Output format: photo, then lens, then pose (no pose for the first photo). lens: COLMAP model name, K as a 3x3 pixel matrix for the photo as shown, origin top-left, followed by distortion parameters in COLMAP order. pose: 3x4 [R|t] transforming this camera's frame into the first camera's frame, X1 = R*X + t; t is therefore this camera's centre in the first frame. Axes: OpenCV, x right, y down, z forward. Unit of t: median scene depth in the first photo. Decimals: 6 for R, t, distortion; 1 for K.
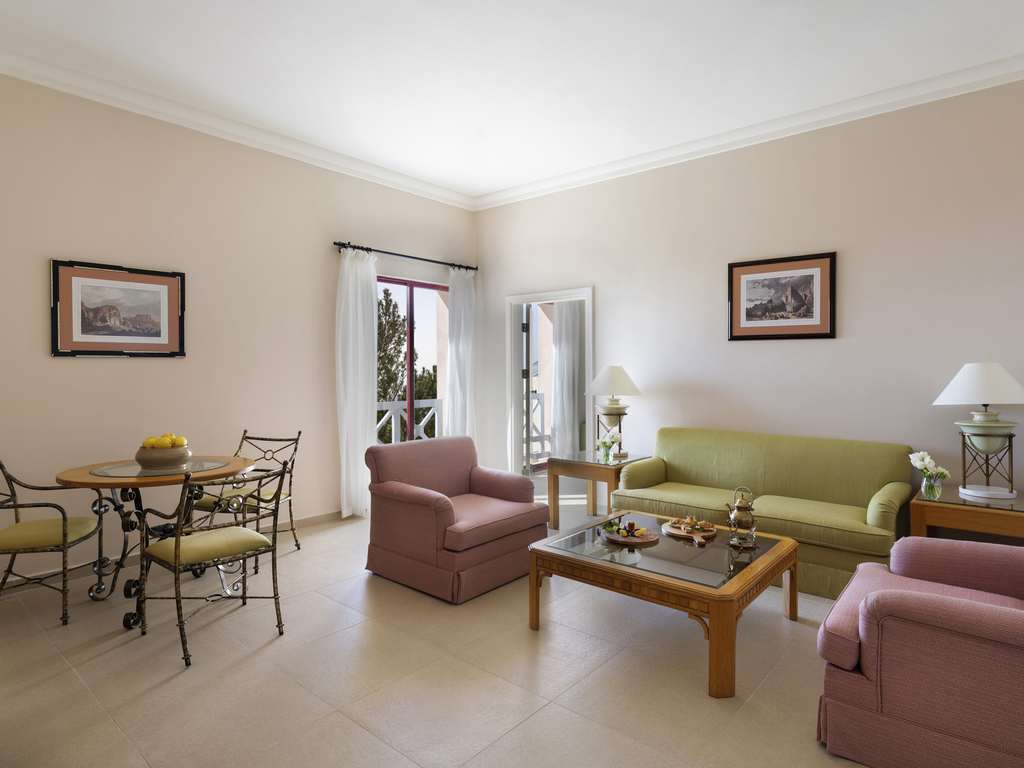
lens RADIAL K [[581.4, 0, 512.0], [0, 581.4, 384.0], [0, 0, 1]] dist [-0.000784, -0.001013]
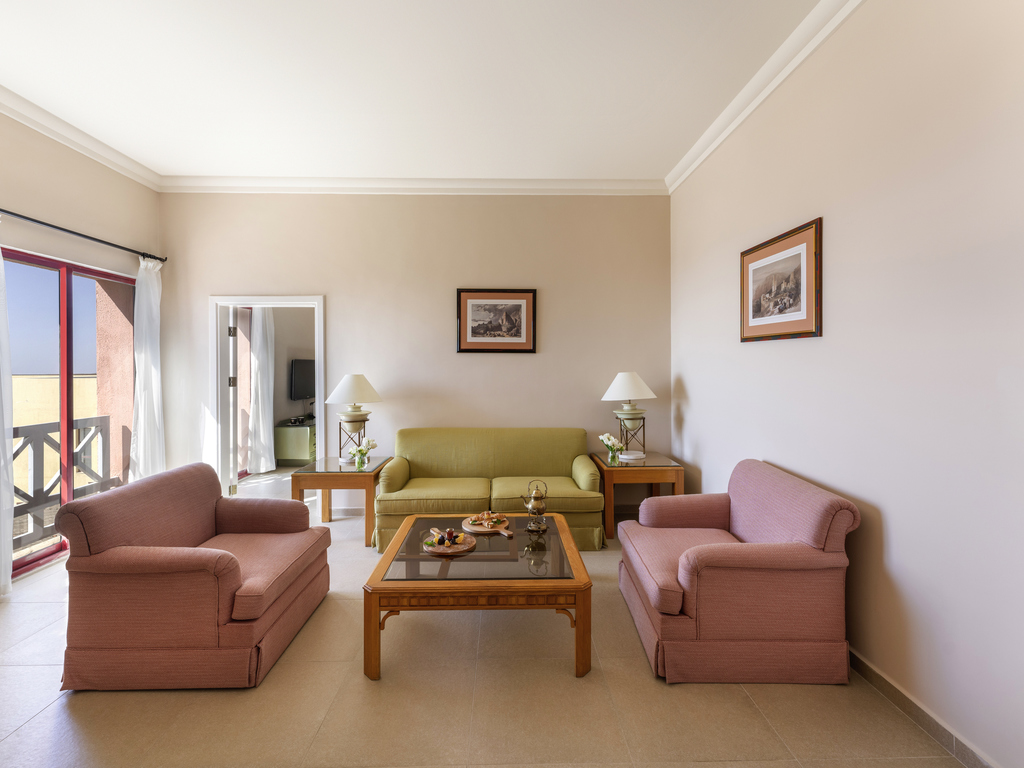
lens RADIAL K [[460.3, 0, 510.8], [0, 460.3, 374.6], [0, 0, 1]] dist [0.002907, 0.000085]
pose [[0.749110, -0.013897, 0.662300, -0.190317], [0.020573, 0.999786, -0.002291, -0.027041], [-0.662126, 0.015342, 0.749235, 0.232477]]
